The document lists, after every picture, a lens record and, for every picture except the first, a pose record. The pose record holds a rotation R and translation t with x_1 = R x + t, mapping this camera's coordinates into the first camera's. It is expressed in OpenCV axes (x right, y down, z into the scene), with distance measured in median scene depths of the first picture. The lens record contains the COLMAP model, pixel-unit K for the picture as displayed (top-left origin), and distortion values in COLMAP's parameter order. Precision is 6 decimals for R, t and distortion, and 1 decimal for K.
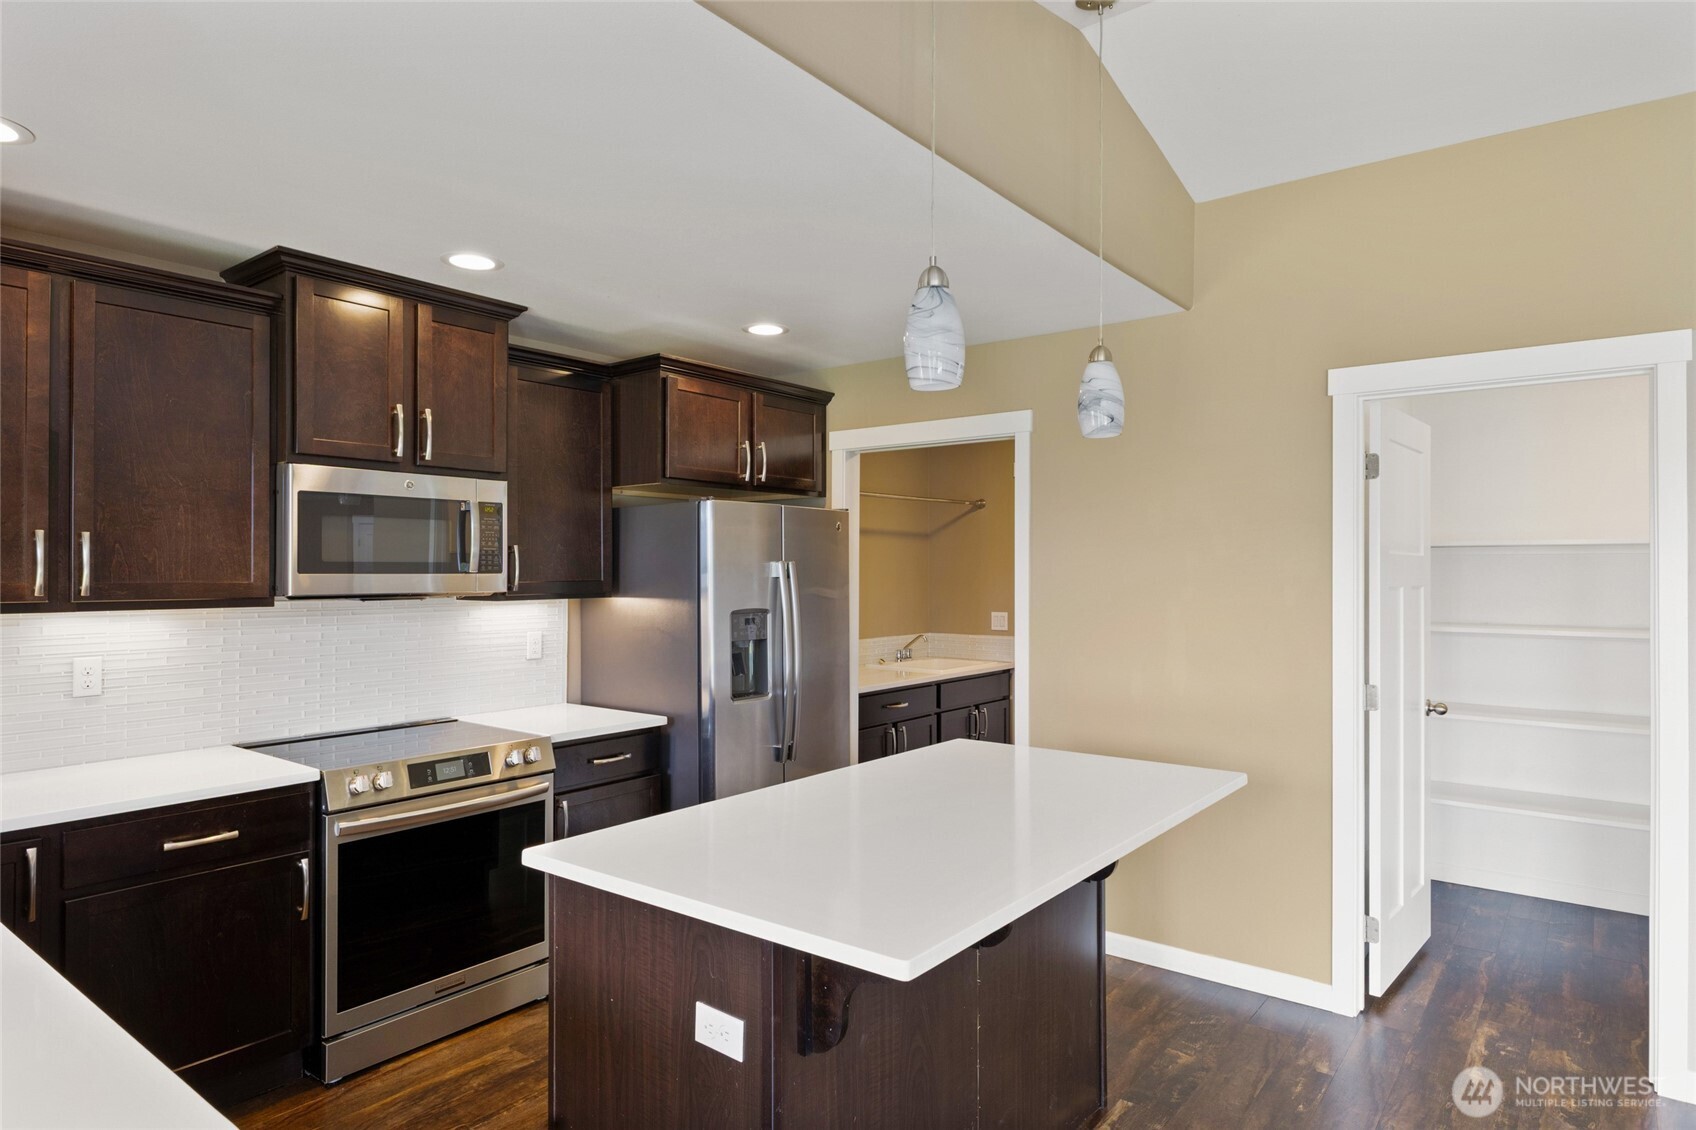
lens RADIAL K [[978.3, 0, 857.7], [0, 978.3, 556.4], [0, 0, 1]] dist [0.000649, 0.000477]
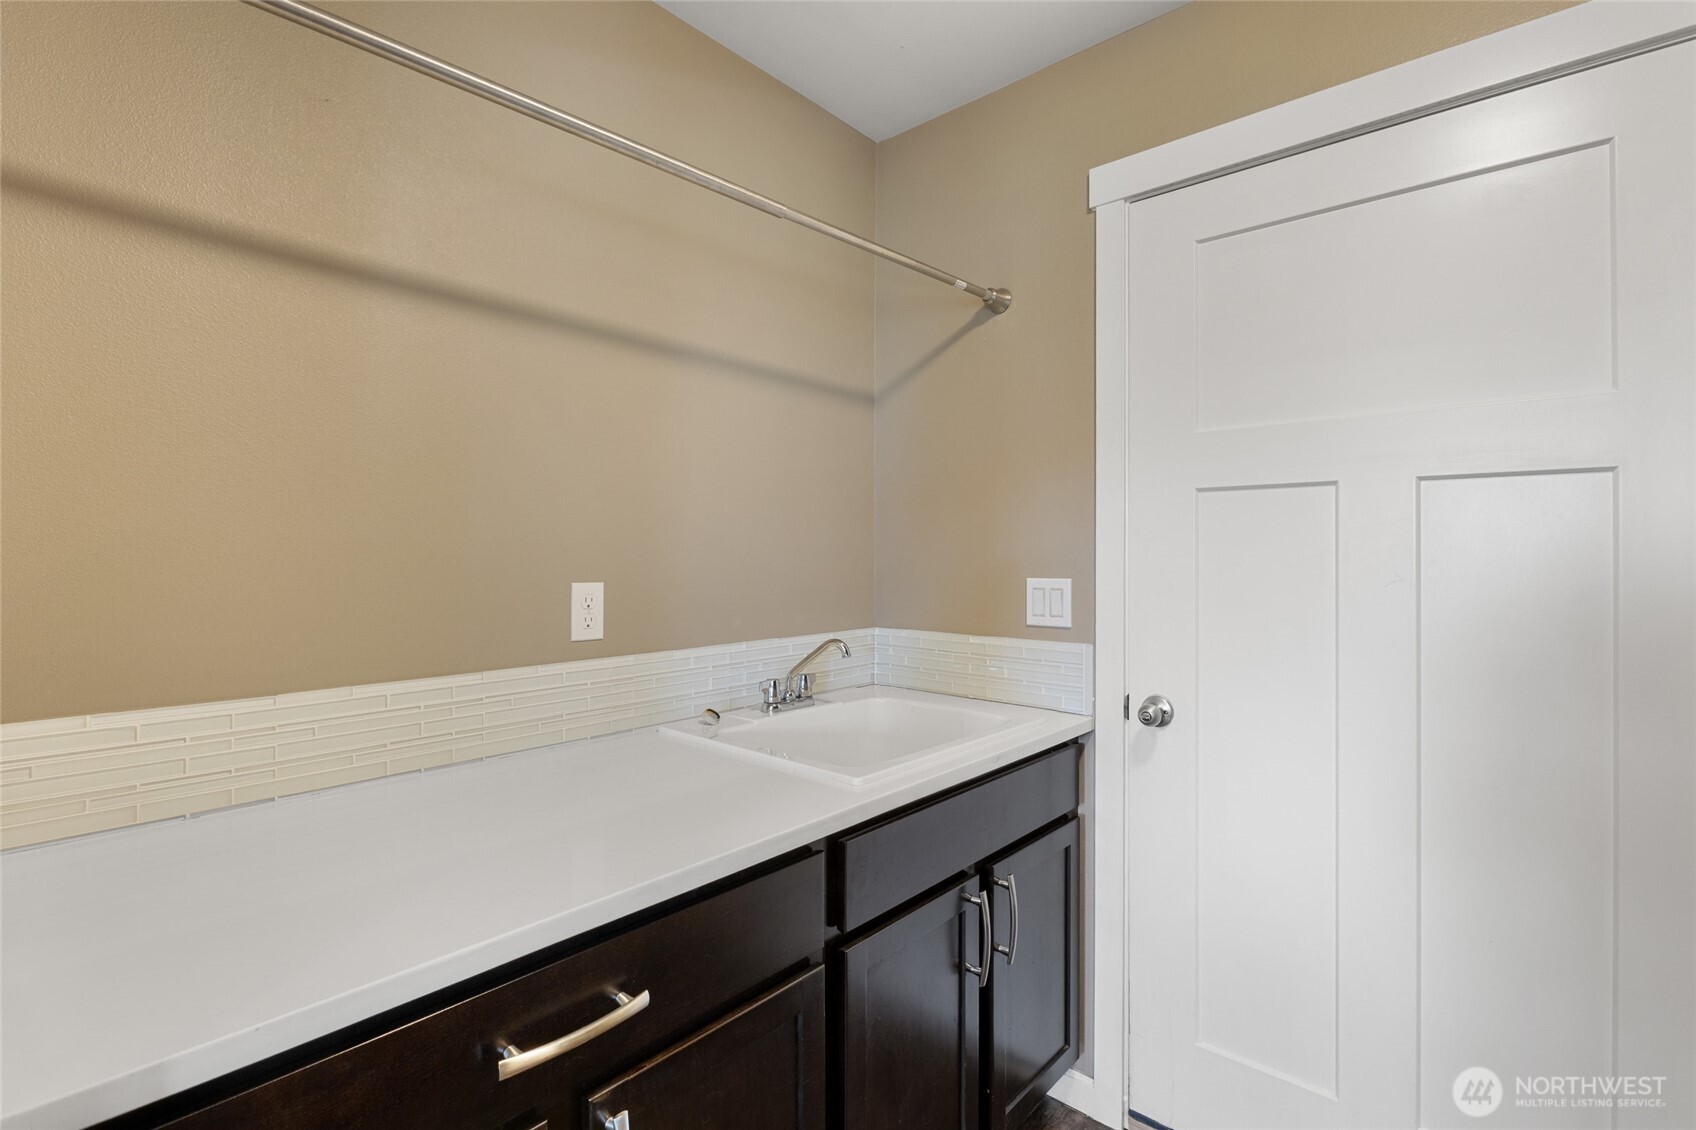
lens RADIAL K [[763.6, 0, 846.0], [0, 763.6, 565.7], [0, 0, 1]] dist [-0.004980, -0.000373]
pose [[0.998107, 0.004574, -0.061325, 0.086771], [-0.003897, 0.999930, 0.011153, 0.050051], [0.061371, -0.010893, 0.998056, 0.714524]]
